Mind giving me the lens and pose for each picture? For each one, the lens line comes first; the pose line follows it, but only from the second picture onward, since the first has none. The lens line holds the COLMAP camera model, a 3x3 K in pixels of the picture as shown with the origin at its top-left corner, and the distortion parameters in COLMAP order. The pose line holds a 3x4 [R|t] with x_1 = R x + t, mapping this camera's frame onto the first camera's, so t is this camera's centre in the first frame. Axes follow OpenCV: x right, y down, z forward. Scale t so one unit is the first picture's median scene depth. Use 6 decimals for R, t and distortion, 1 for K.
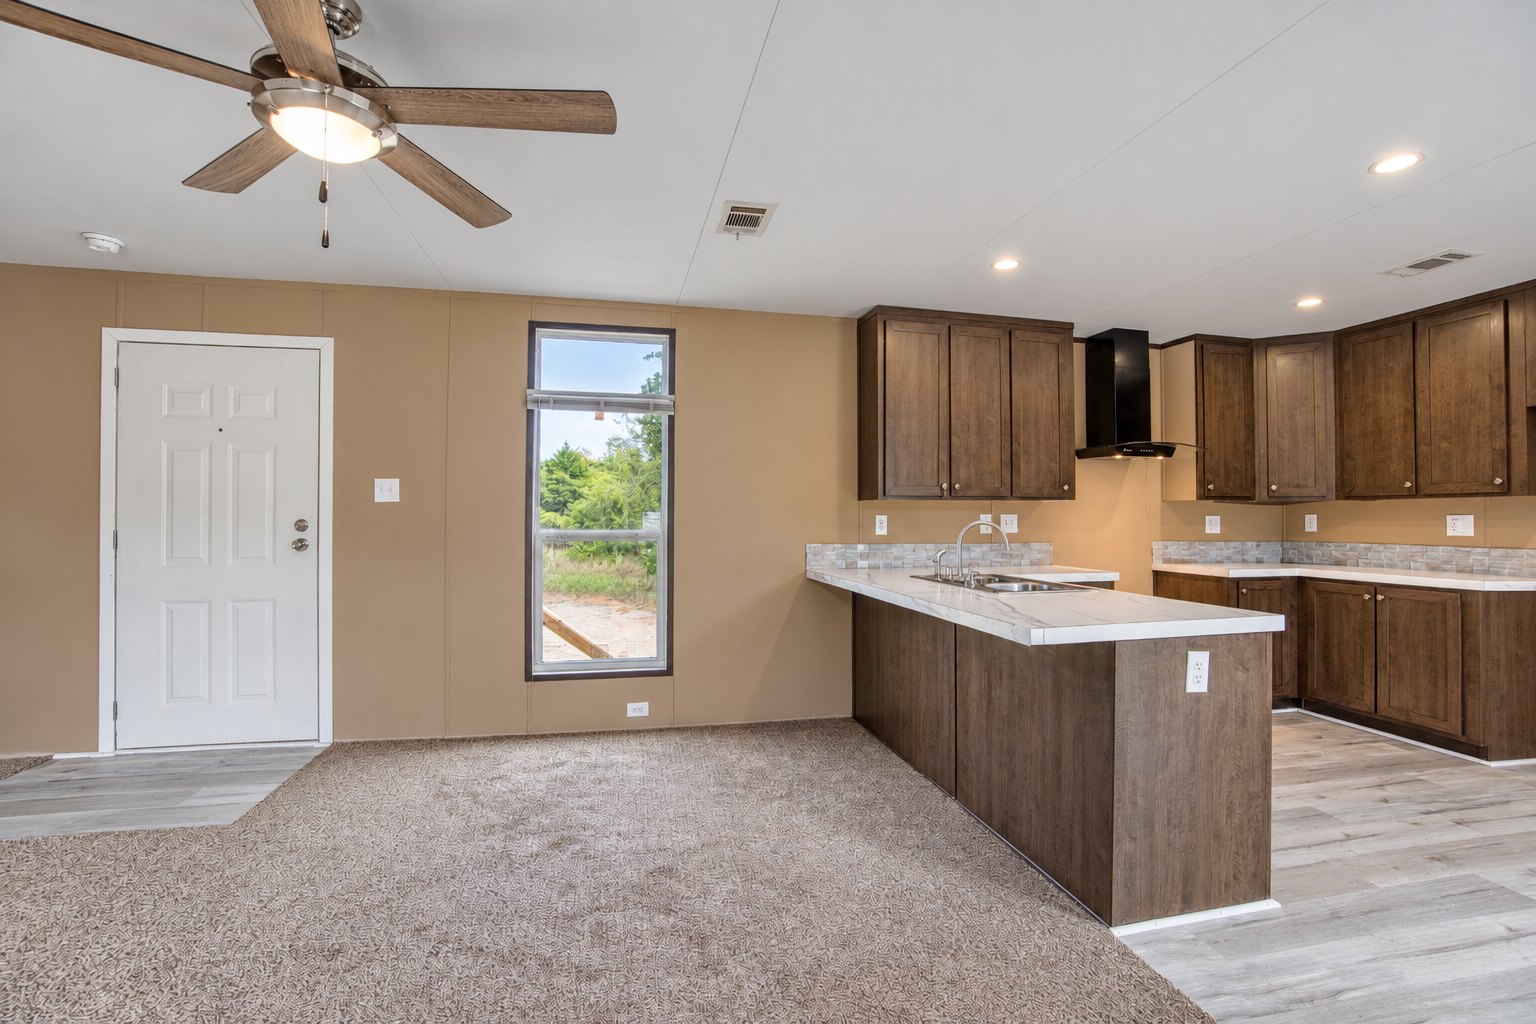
lens RADIAL K [[682.5, 0, 760.3], [0, 682.5, 503.3], [0, 0, 1]] dist [-0.064279, 0.024744]
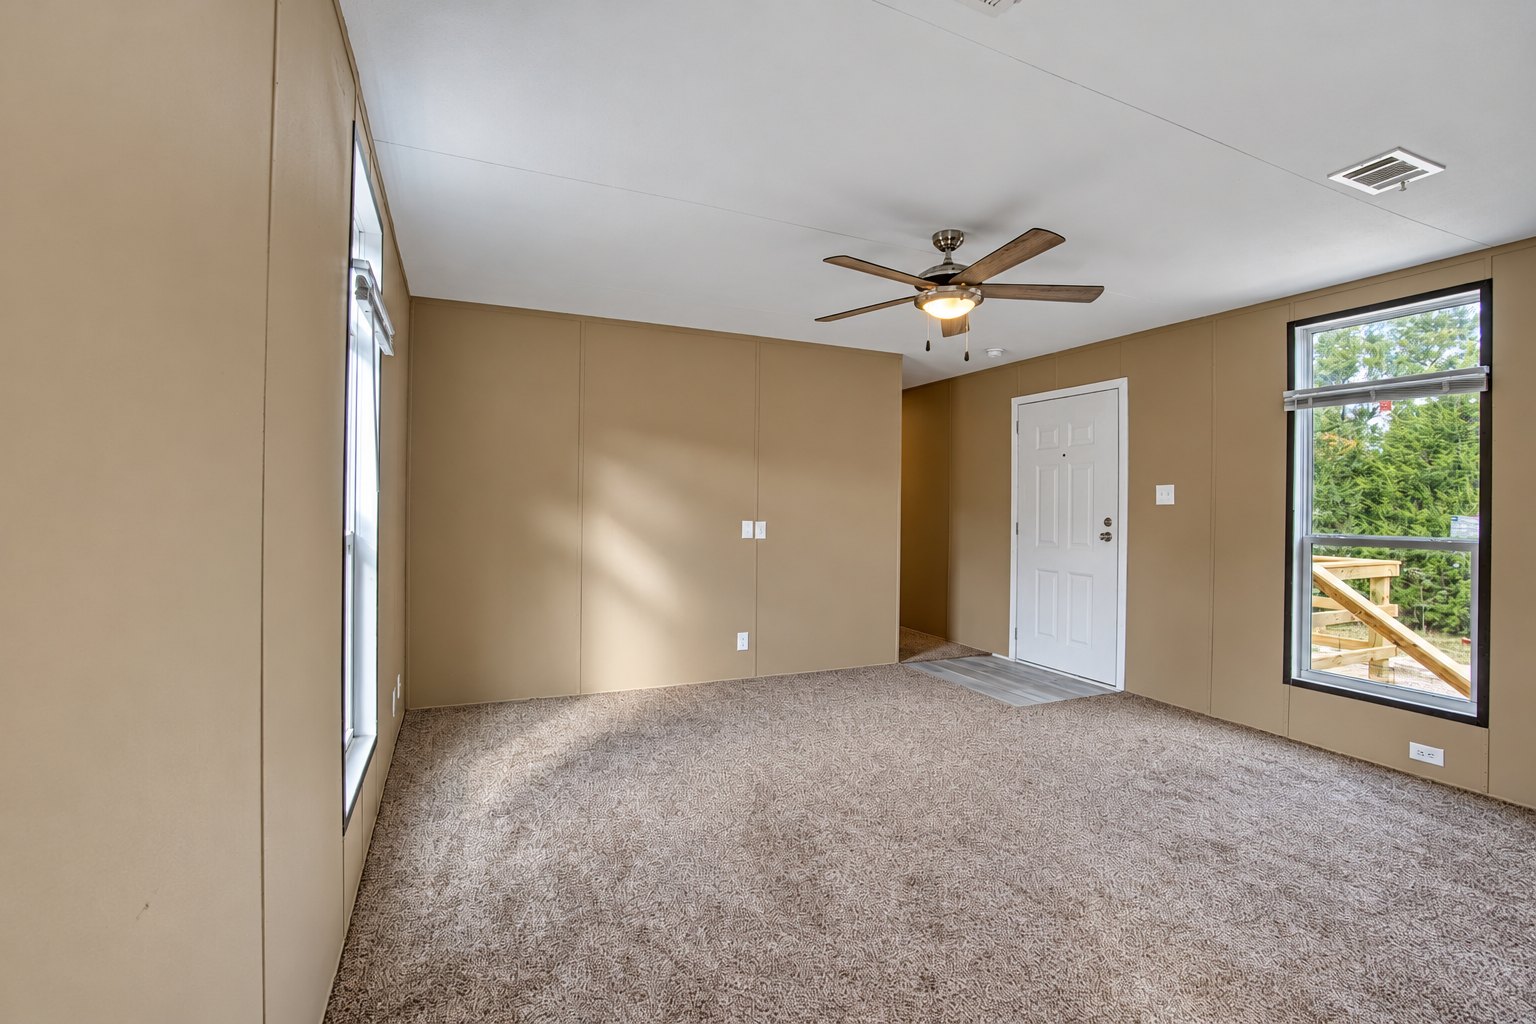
lens RADIAL K [[682.5, 0, 760.3], [0, 682.5, 503.3], [0, 0, 1]] dist [-0.064279, 0.024744]
pose [[0.205638, -0.004568, -0.978618, 0.452845], [-0.001035, 0.999988, -0.004885, 0.002761], [0.978628, 0.002017, 0.205630, 0.037907]]
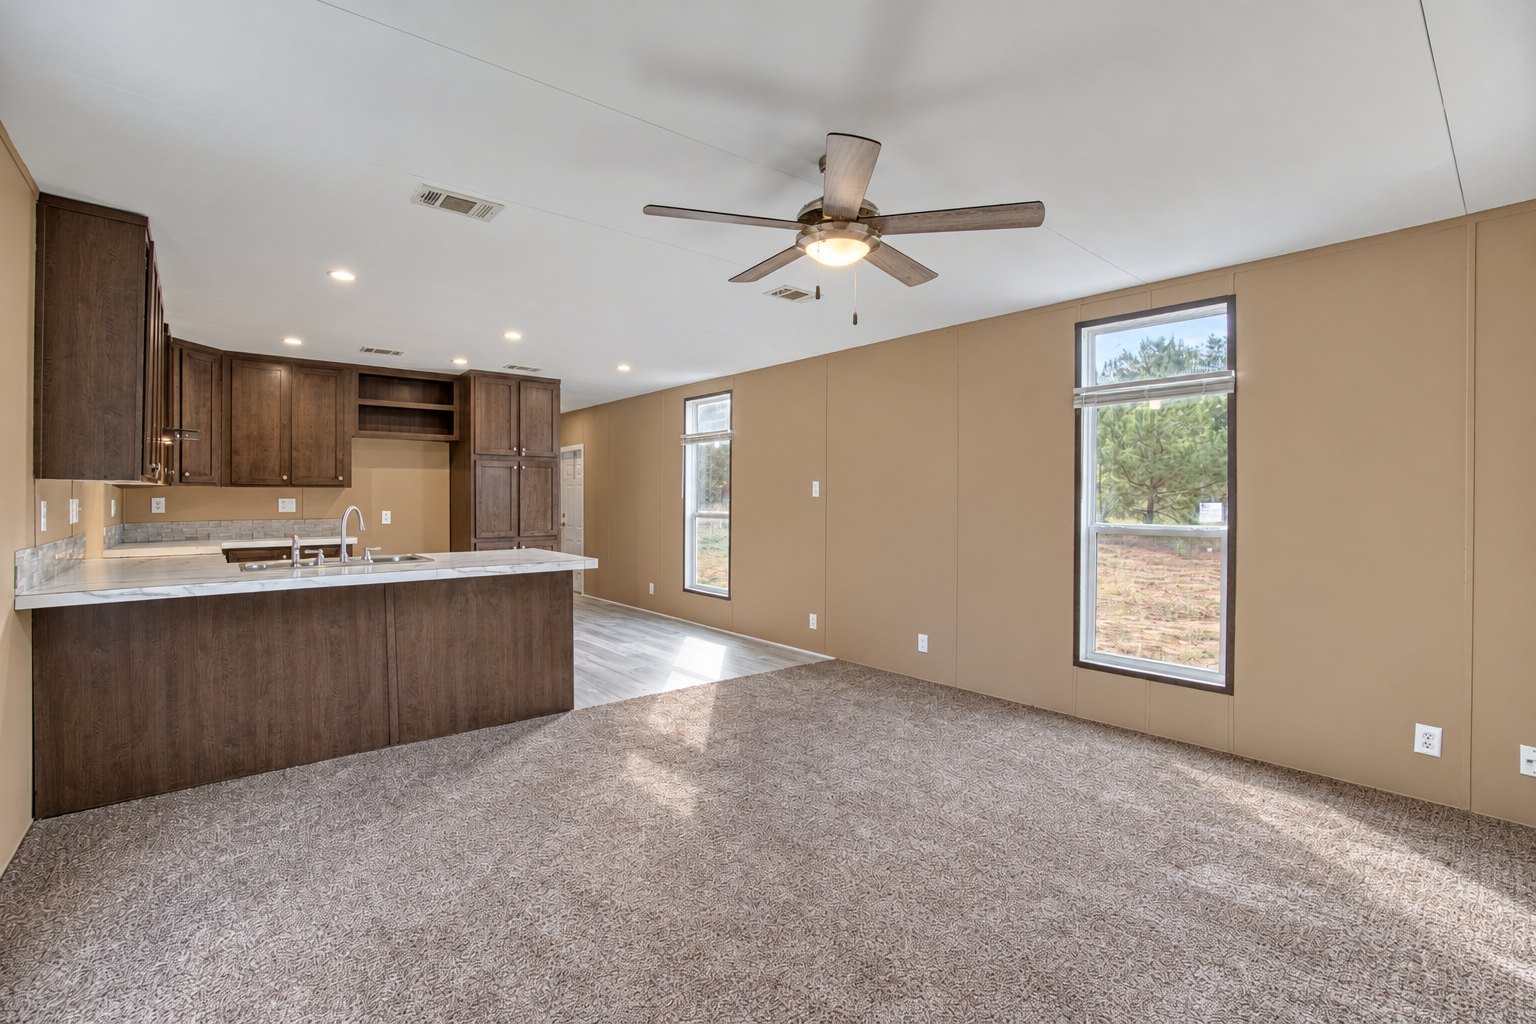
lens RADIAL K [[682.5, 0, 760.3], [0, 682.5, 503.3], [0, 0, 1]] dist [-0.064279, 0.024744]
pose [[-0.474690, -0.011450, 0.880078, -0.794697], [-0.018805, 0.999819, 0.002865, 0.004292], [-0.879952, -0.015189, -0.474820, 0.773402]]
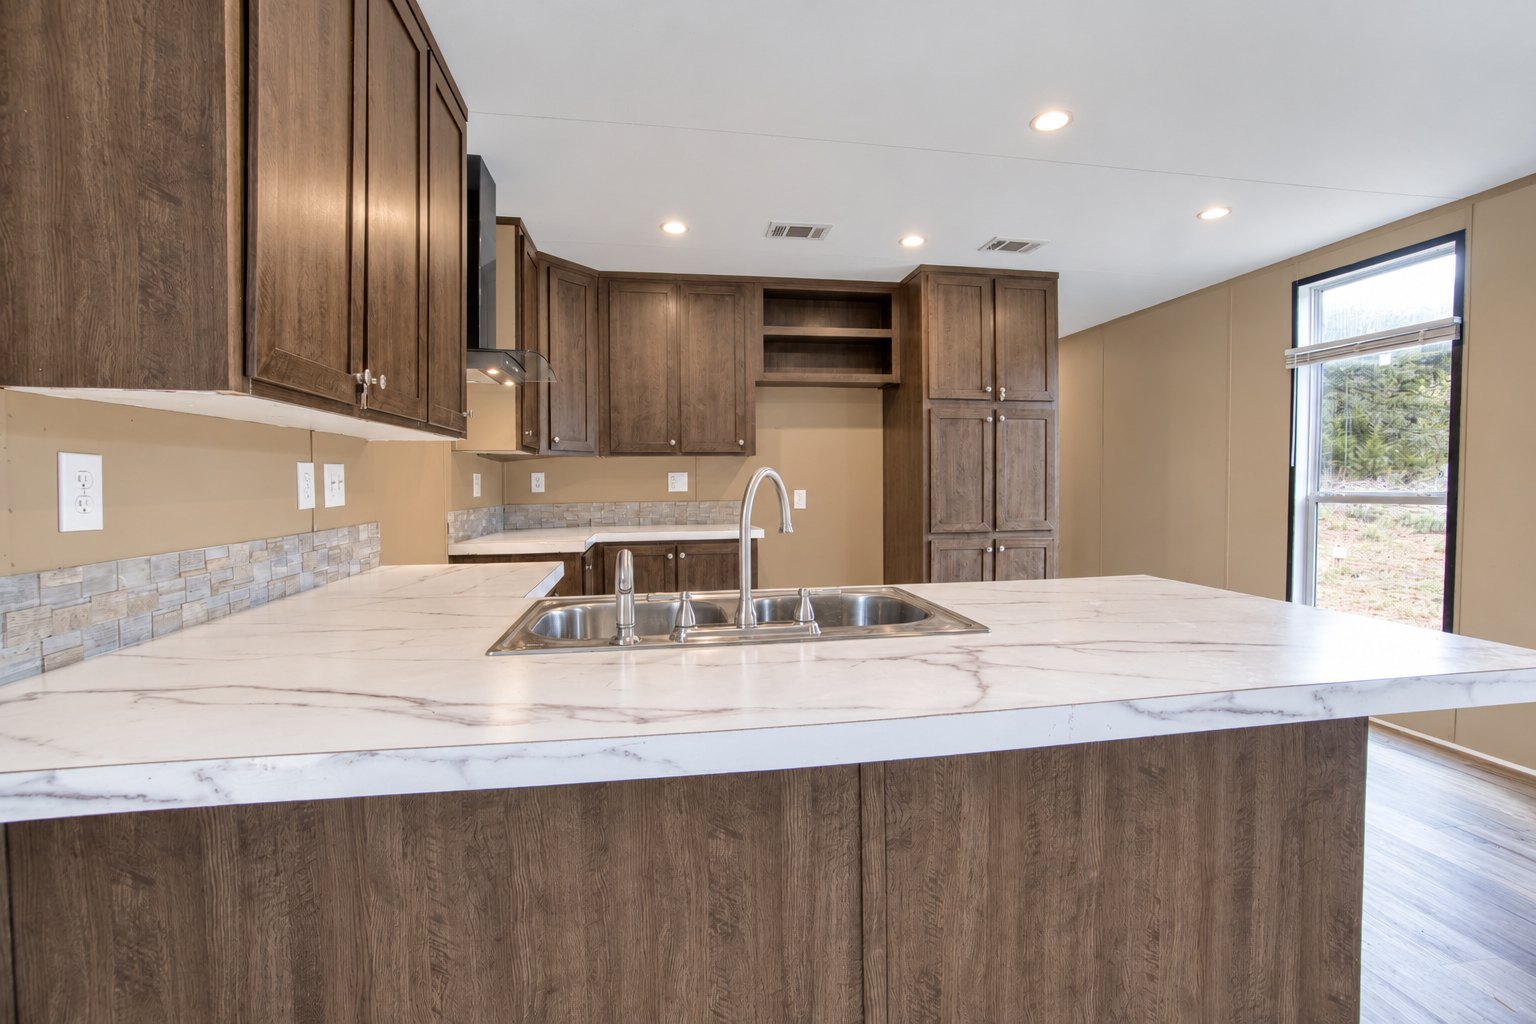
lens RADIAL K [[677.7, 0, 768.4], [0, 677.7, 491.0], [0, 0, 1]] dist [-0.018923, 0.000011]
pose [[0.032557, -0.019513, 0.999279, -0.066062], [-0.010168, 0.999751, 0.019854, 0.024595], [-0.999418, -0.010807, 0.032351, 0.816282]]
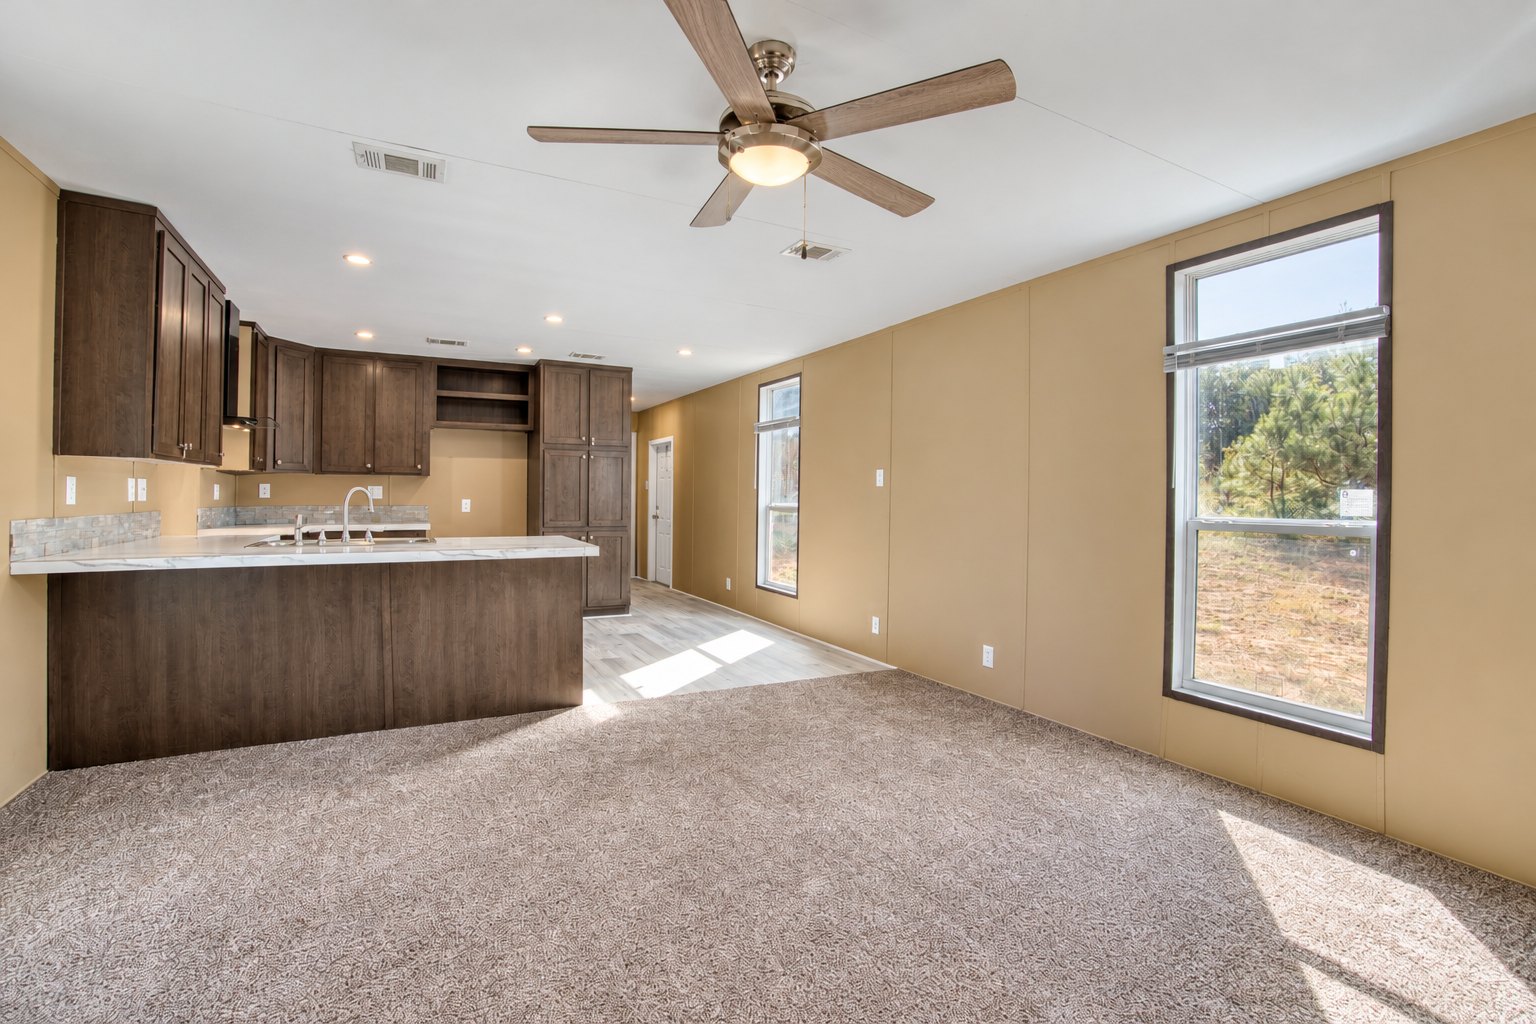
lens RADIAL K [[682.5, 0, 760.3], [0, 682.5, 503.3], [0, 0, 1]] dist [-0.064279, 0.024744]
pose [[-0.275215, -0.015443, 0.961259, -0.760551], [-0.028292, 0.999568, 0.007958, 0.020733], [-0.960966, -0.025006, -0.275533, 0.550403]]
